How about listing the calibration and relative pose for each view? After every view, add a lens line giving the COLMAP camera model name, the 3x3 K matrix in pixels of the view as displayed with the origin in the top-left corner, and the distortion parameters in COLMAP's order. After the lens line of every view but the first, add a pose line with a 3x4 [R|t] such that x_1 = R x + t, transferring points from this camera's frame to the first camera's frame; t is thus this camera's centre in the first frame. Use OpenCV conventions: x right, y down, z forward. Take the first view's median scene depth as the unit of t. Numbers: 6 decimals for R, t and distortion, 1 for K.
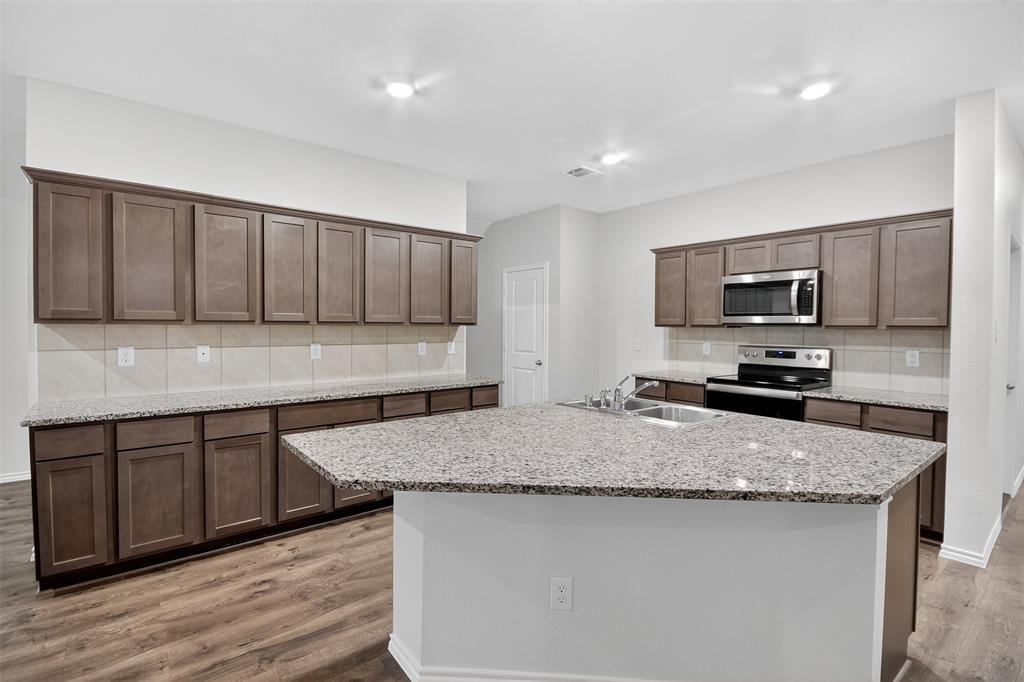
lens RADIAL K [[473.2, 0, 514.7], [0, 473.2, 334.9], [0, 0, 1]] dist [-0.003065, -0.001158]
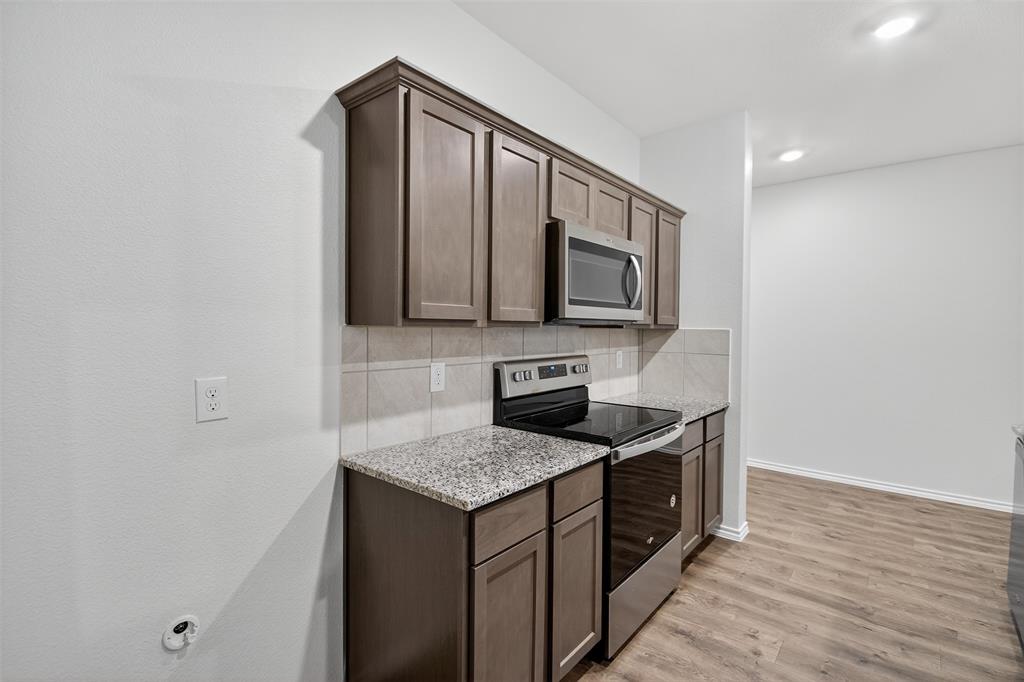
lens RADIAL K [[473.2, 0, 517.0], [0, 473.2, 338.3], [0, 0, 1]] dist [-0.003065, -0.001158]
pose [[-0.188331, -0.031140, 0.981612, -0.024007], [0.010785, 0.999371, 0.033773, -0.022653], [-0.982046, 0.016947, -0.187877, 1.212680]]
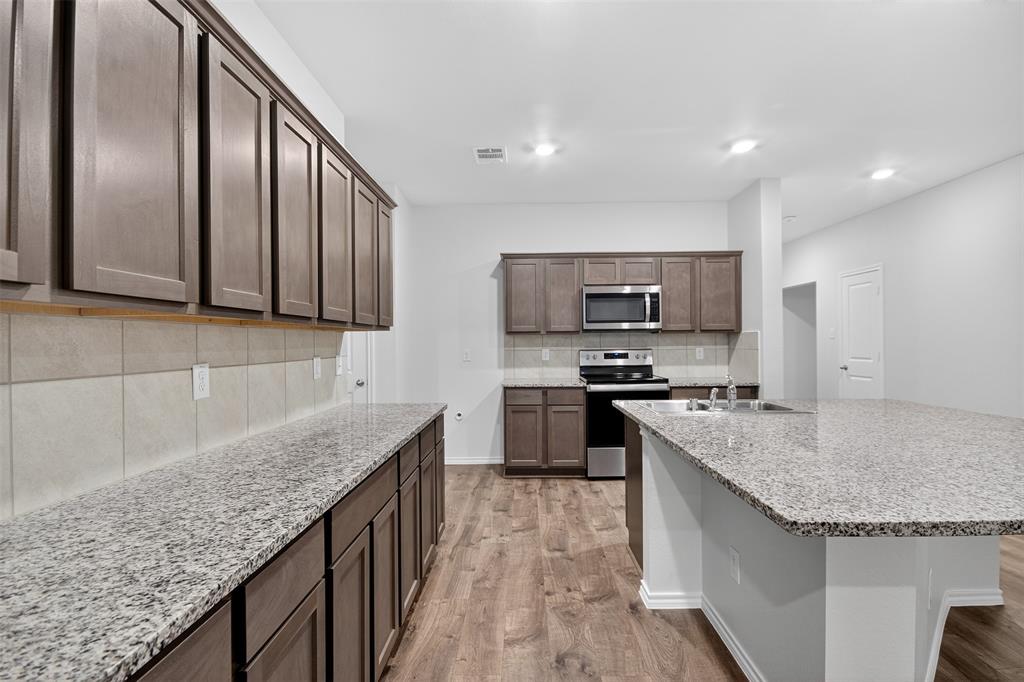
lens RADIAL K [[473.2, 0, 513.5], [0, 473.2, 344.0], [0, 0, 1]] dist [-0.003065, -0.001158]
pose [[0.654585, -0.016734, 0.755803, -0.523726], [0.029718, 0.999552, -0.003608, 0.008623], [-0.755404, 0.024822, 0.654789, 0.437625]]
